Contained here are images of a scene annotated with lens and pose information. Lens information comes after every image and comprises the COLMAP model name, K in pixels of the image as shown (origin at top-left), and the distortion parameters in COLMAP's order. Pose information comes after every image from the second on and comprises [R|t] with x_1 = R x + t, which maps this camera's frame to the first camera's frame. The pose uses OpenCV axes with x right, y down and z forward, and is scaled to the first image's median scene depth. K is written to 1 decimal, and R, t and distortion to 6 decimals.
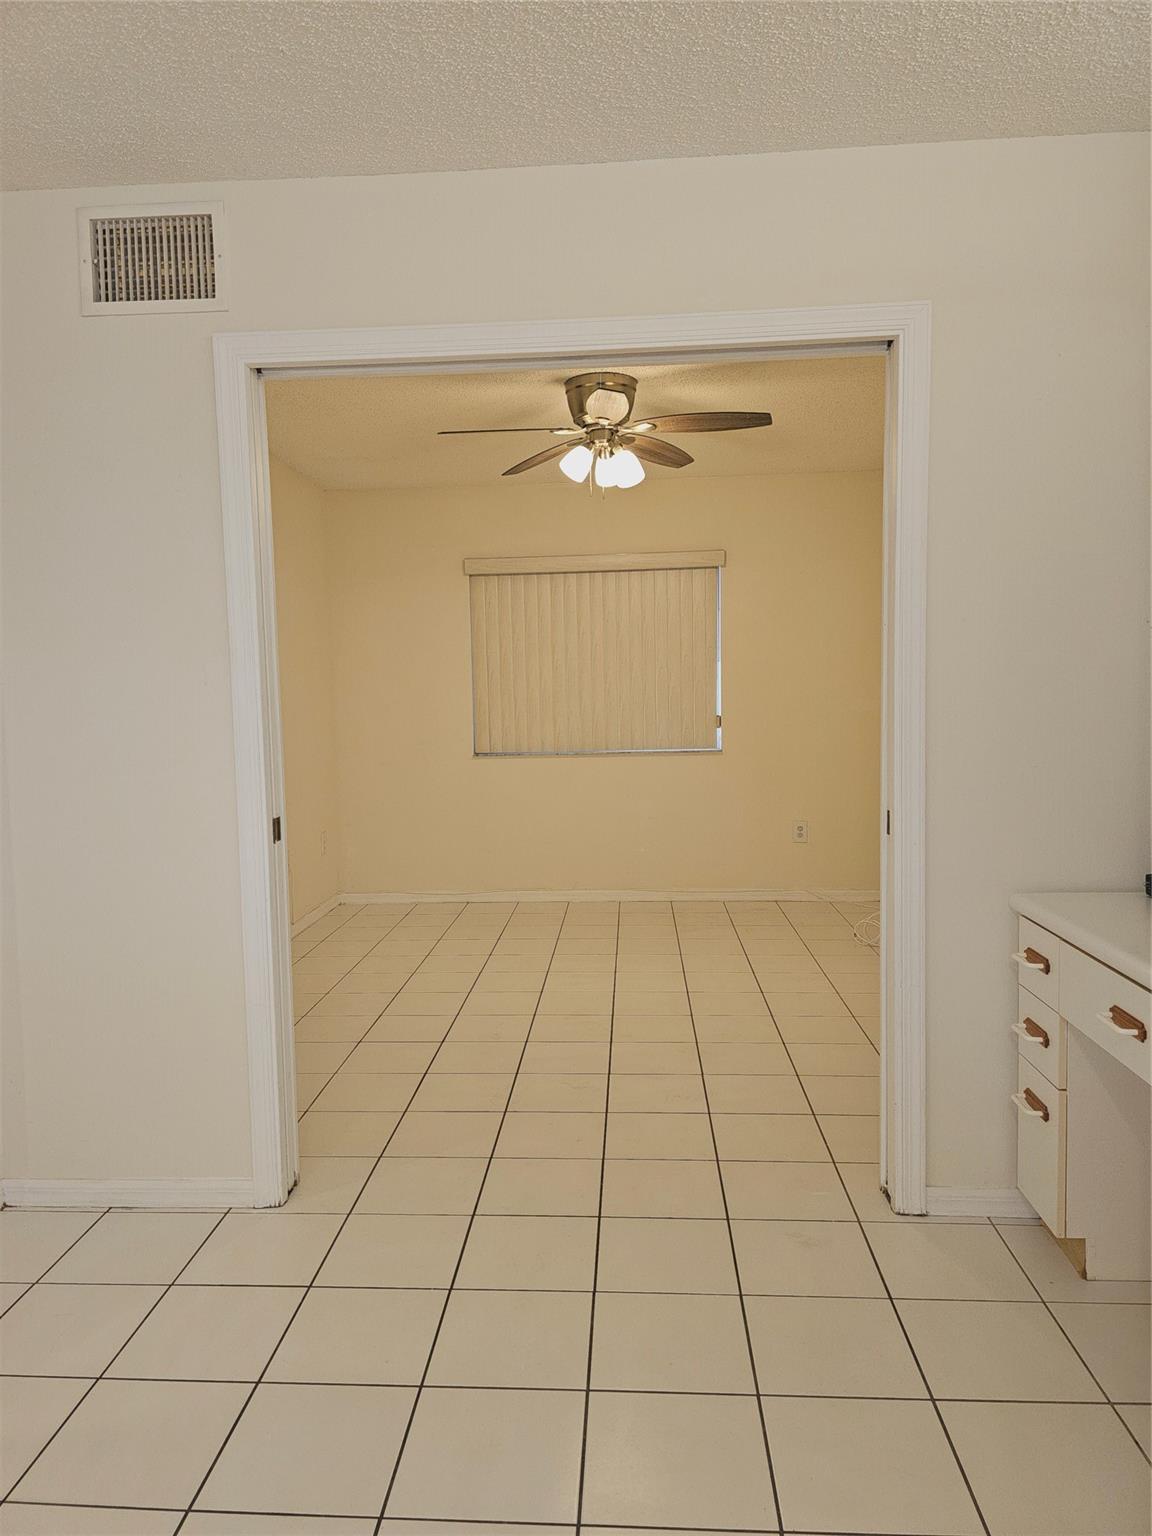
lens RADIAL K [[1038.4, 0, 565.4], [0, 1038.4, 764.4], [0, 0, 1]] dist [0.040471, -0.002070]
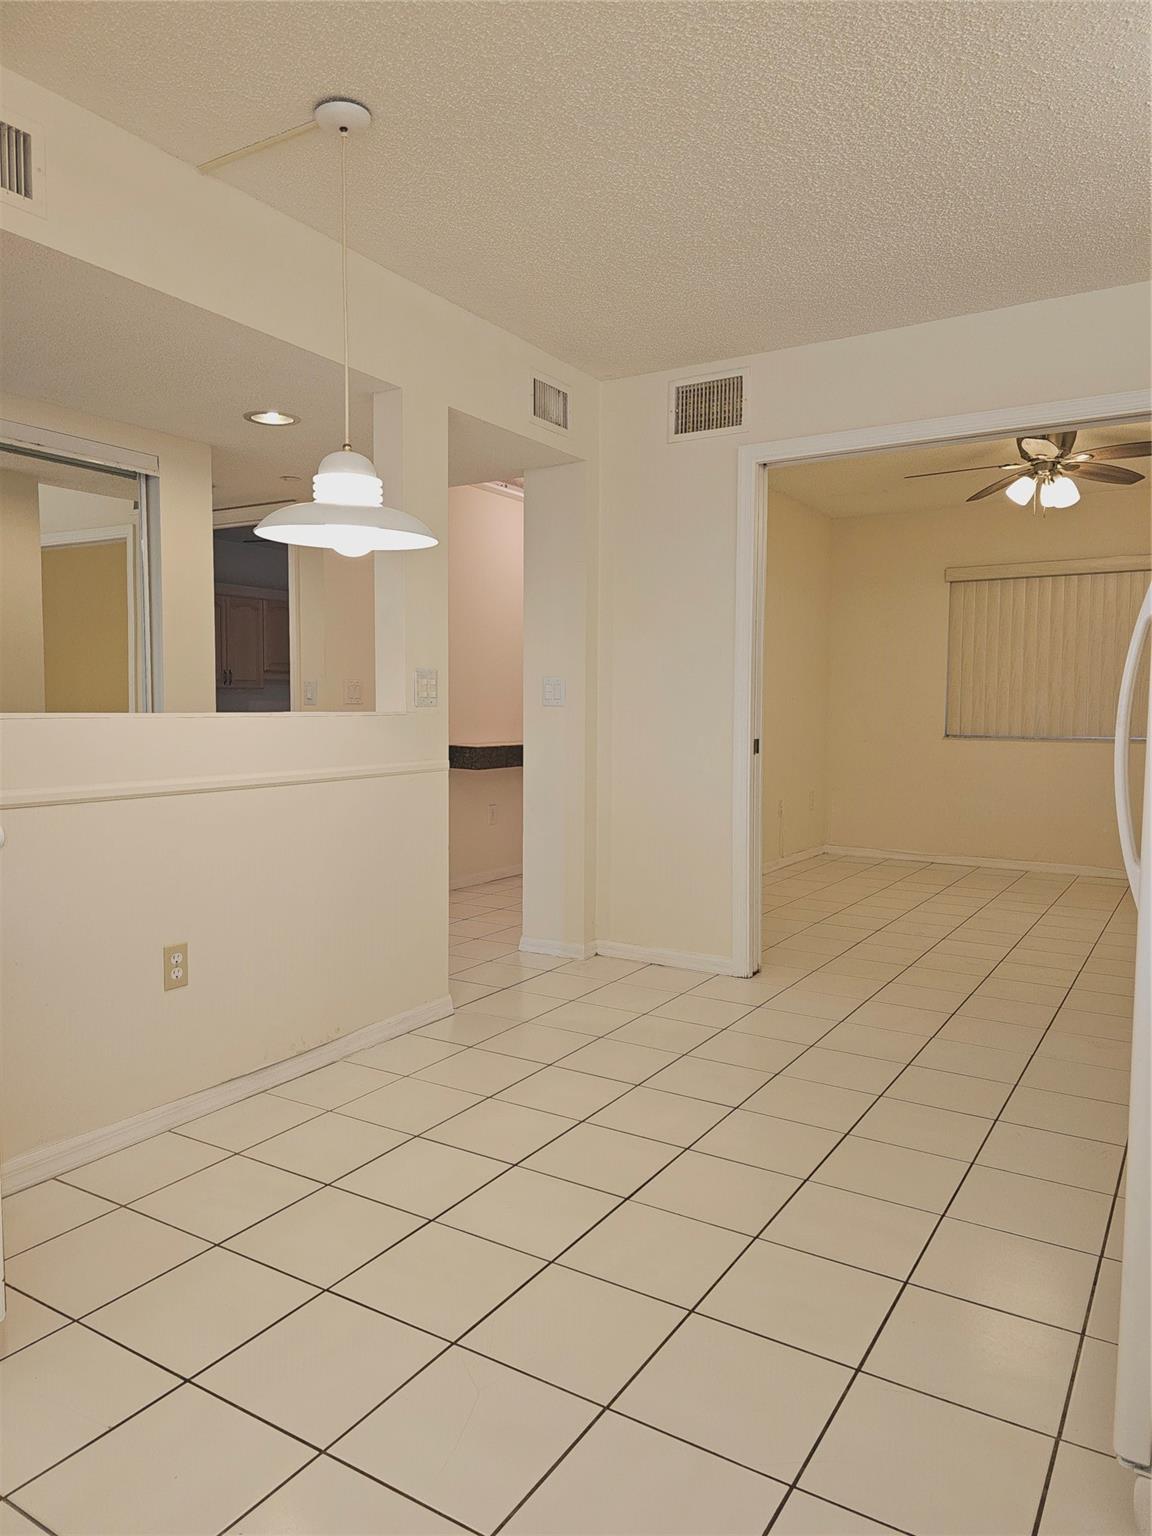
lens RADIAL K [[1038.4, 0, 573.5], [0, 1038.4, 762.3], [0, 0, 1]] dist [0.040471, -0.002070]
pose [[0.882182, 0.054321, -0.467765, 0.142309], [-0.058904, 0.998252, 0.004836, 0.060046], [0.467210, 0.023287, 0.883839, -0.347395]]
